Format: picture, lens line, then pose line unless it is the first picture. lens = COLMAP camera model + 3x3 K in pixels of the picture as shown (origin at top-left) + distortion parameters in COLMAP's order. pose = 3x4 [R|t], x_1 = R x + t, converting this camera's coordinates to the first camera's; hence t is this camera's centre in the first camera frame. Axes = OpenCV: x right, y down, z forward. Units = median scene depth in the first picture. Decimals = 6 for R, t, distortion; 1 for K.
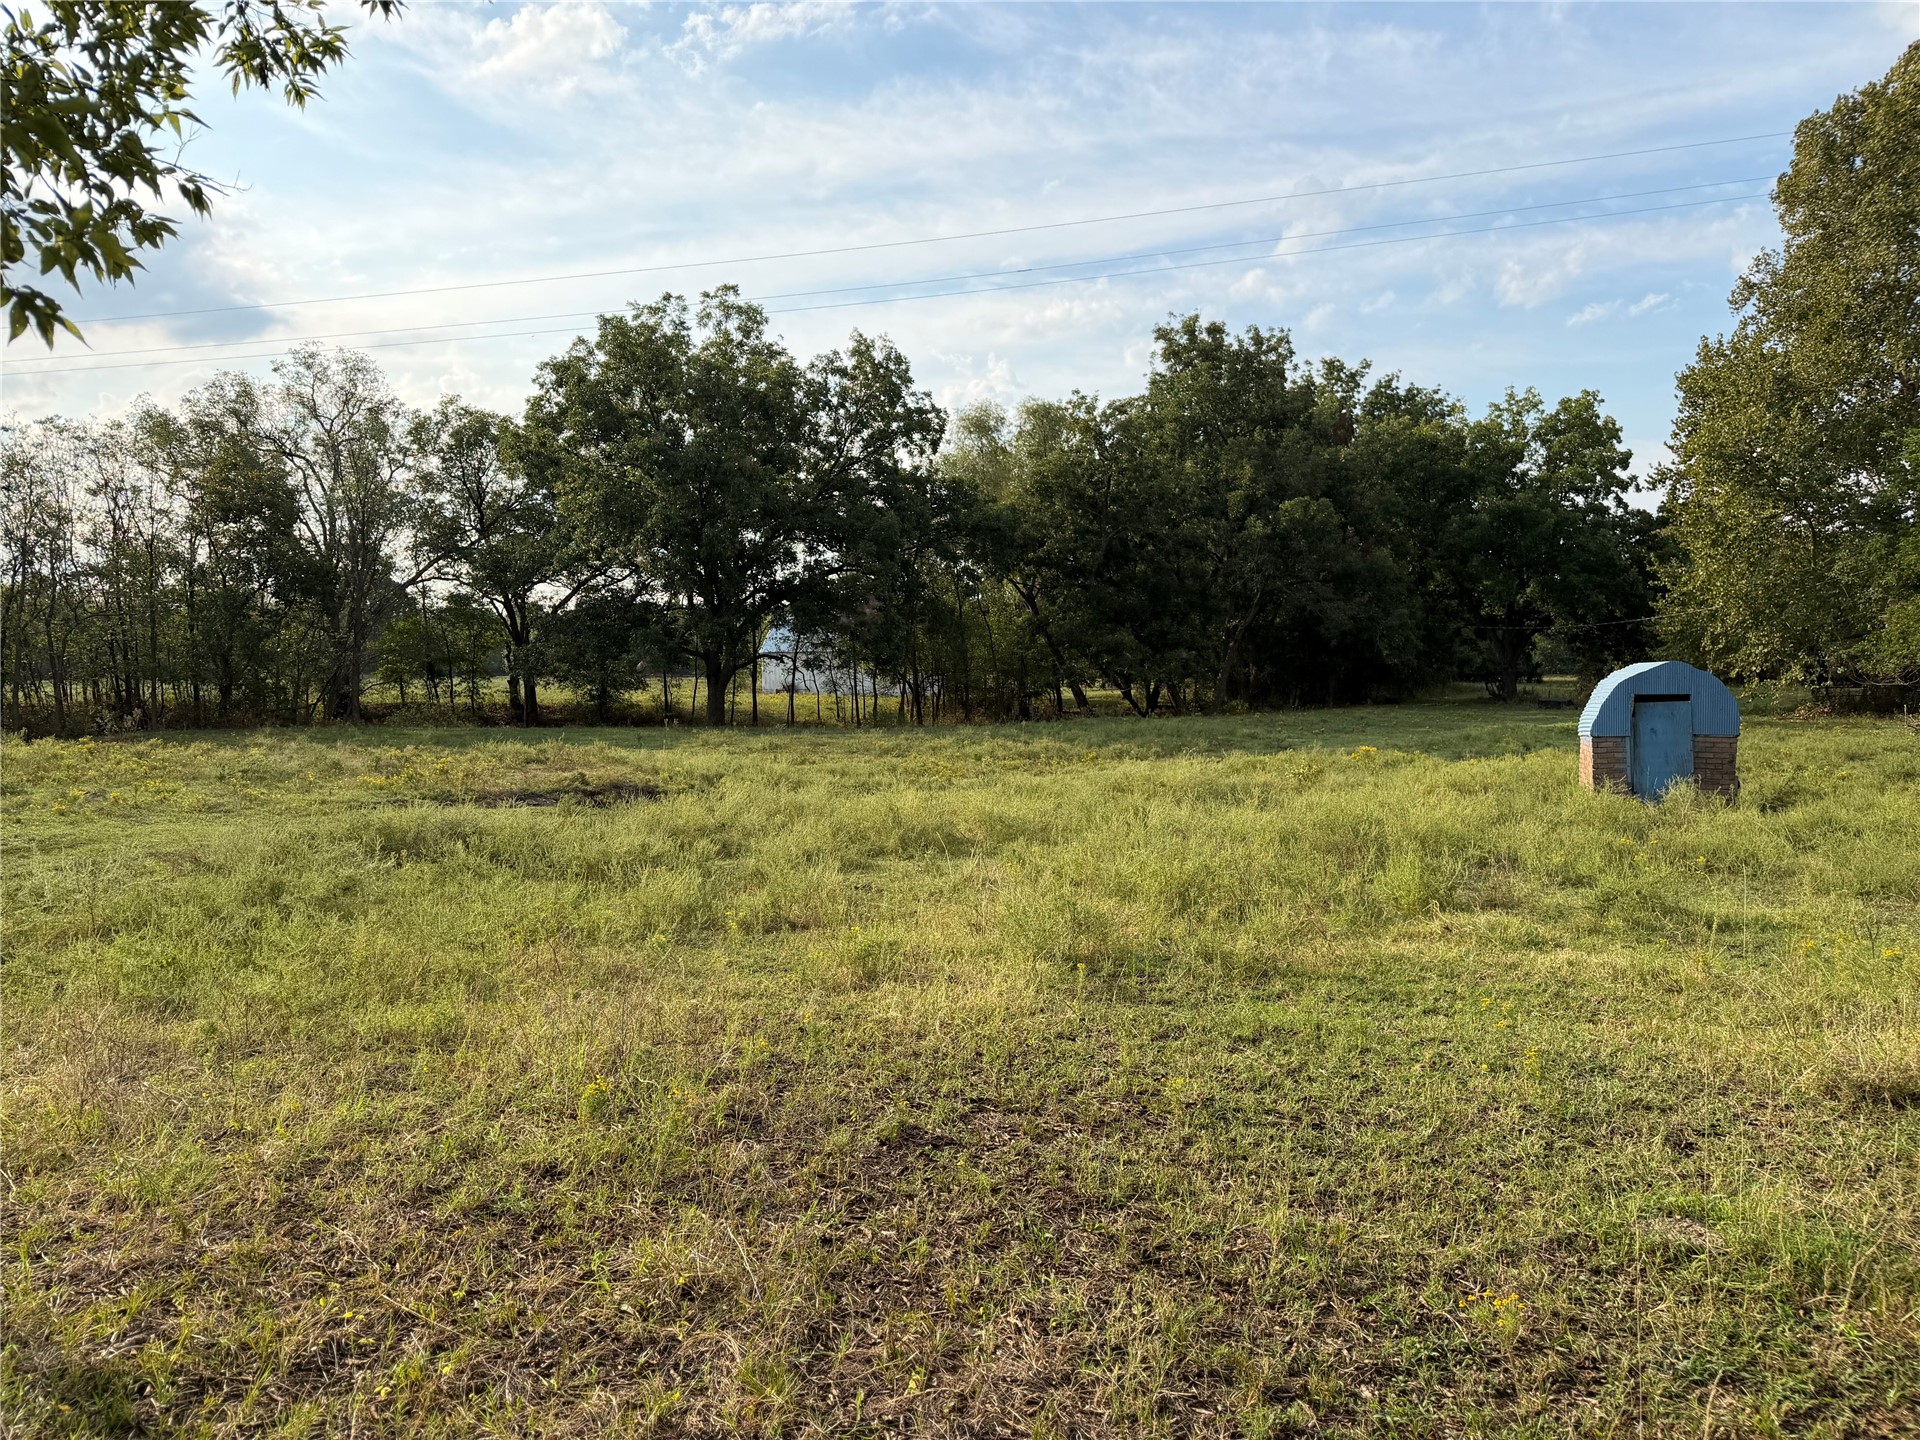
lens RADIAL K [[1344.8, 0, 968.9], [0, 1344.8, 765.6], [0, 0, 1]] dist [0.056528, -0.071446]
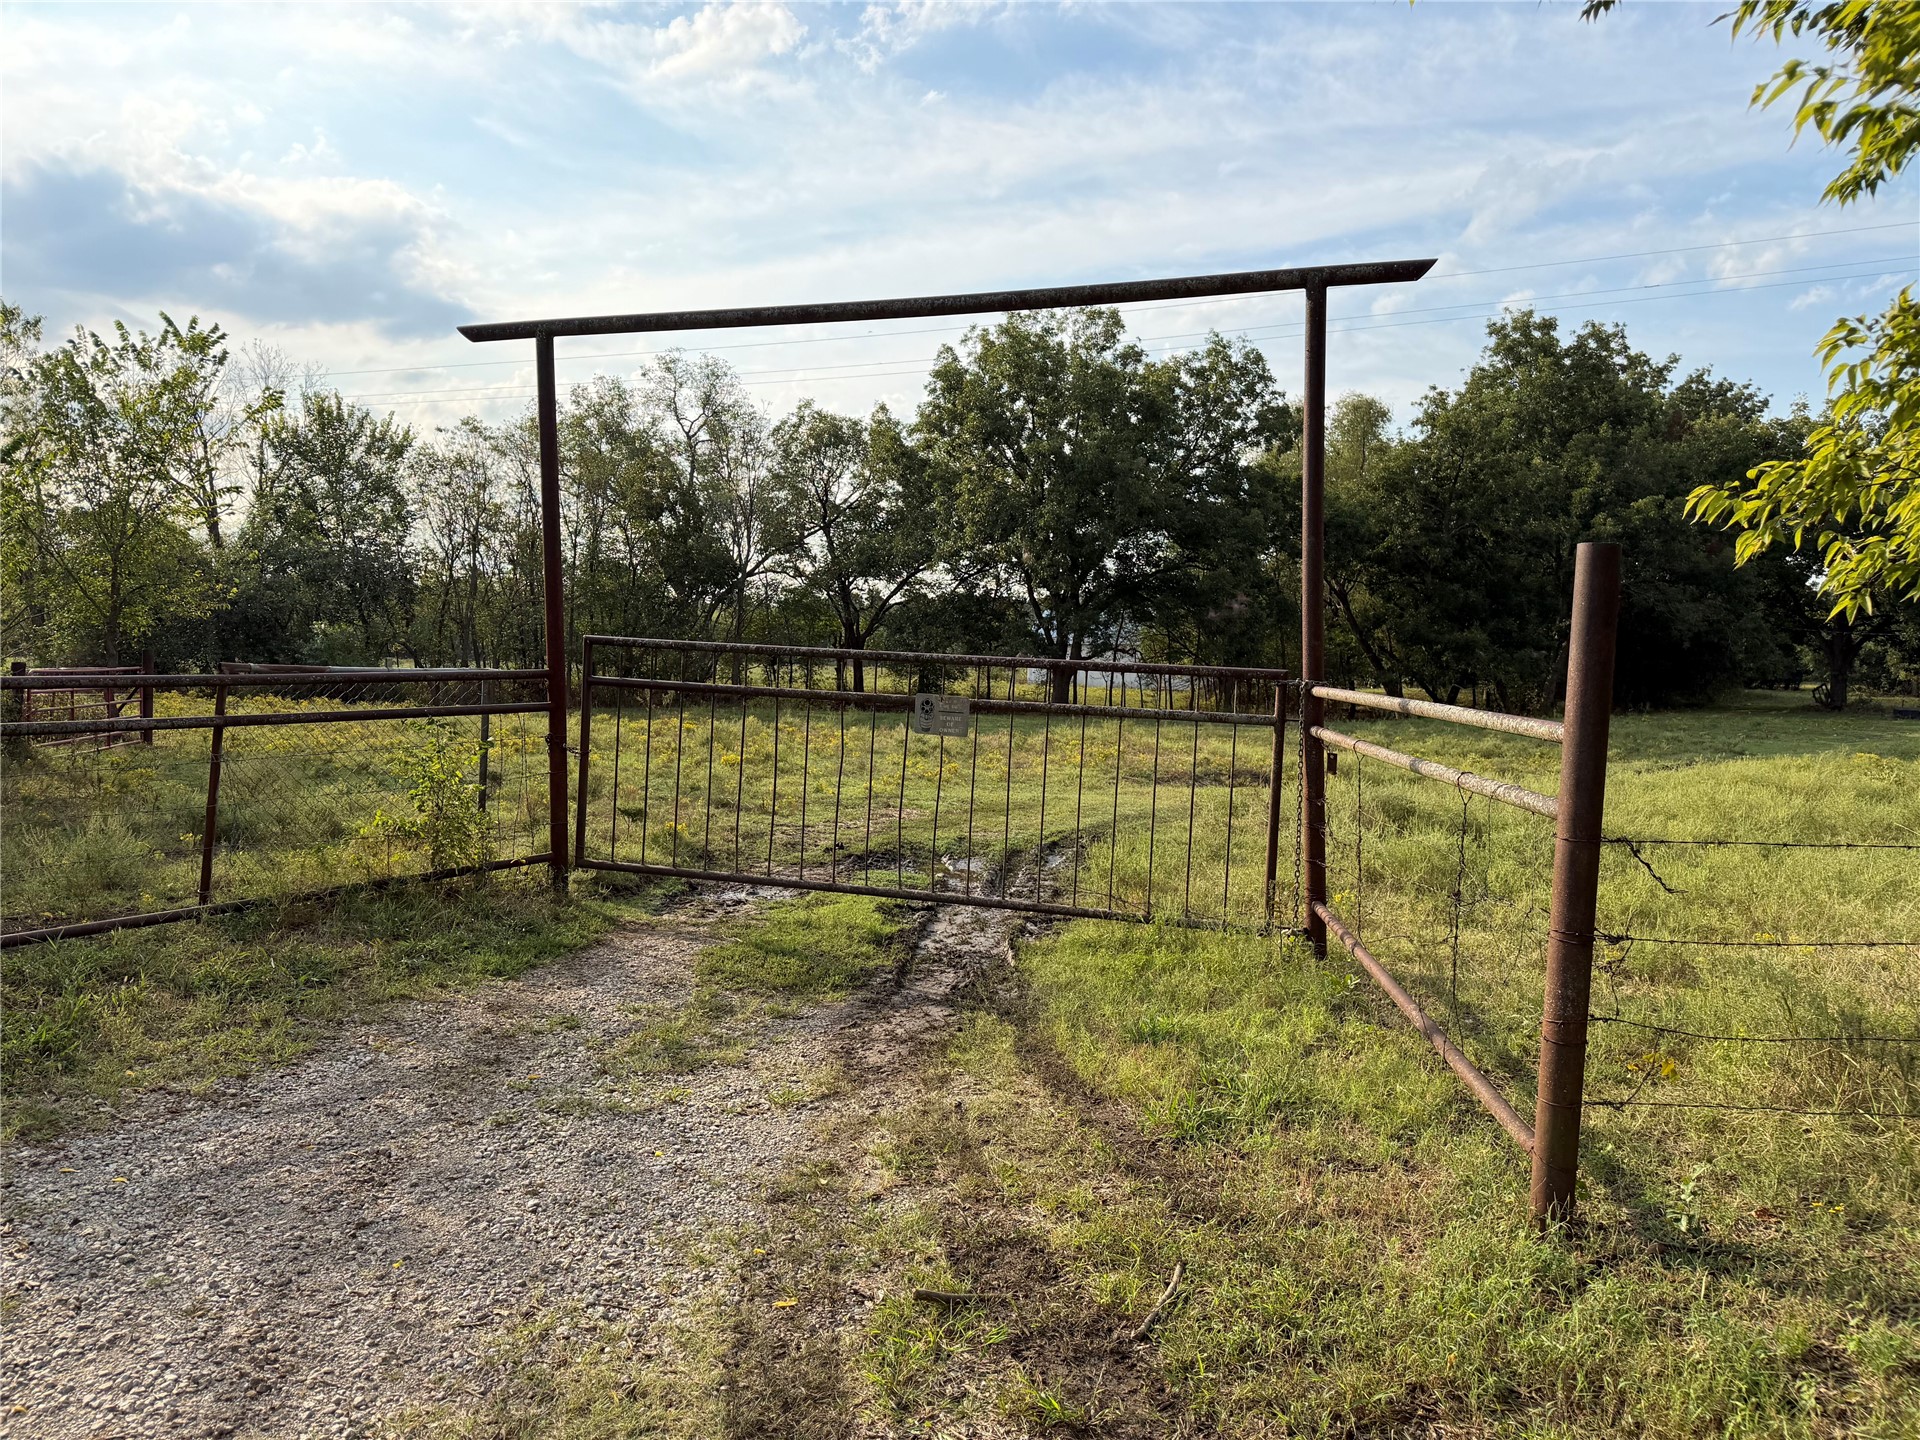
lens RADIAL K [[1344.8, 0, 971.2], [0, 1344.8, 734.7], [0, 0, 1]] dist [0.056528, -0.071446]
pose [[0.993317, 0.024212, -0.112851, -0.116145], [-0.026162, 0.999532, -0.015828, 0.002102], [0.112415, 0.018674, 0.993486, -0.023263]]
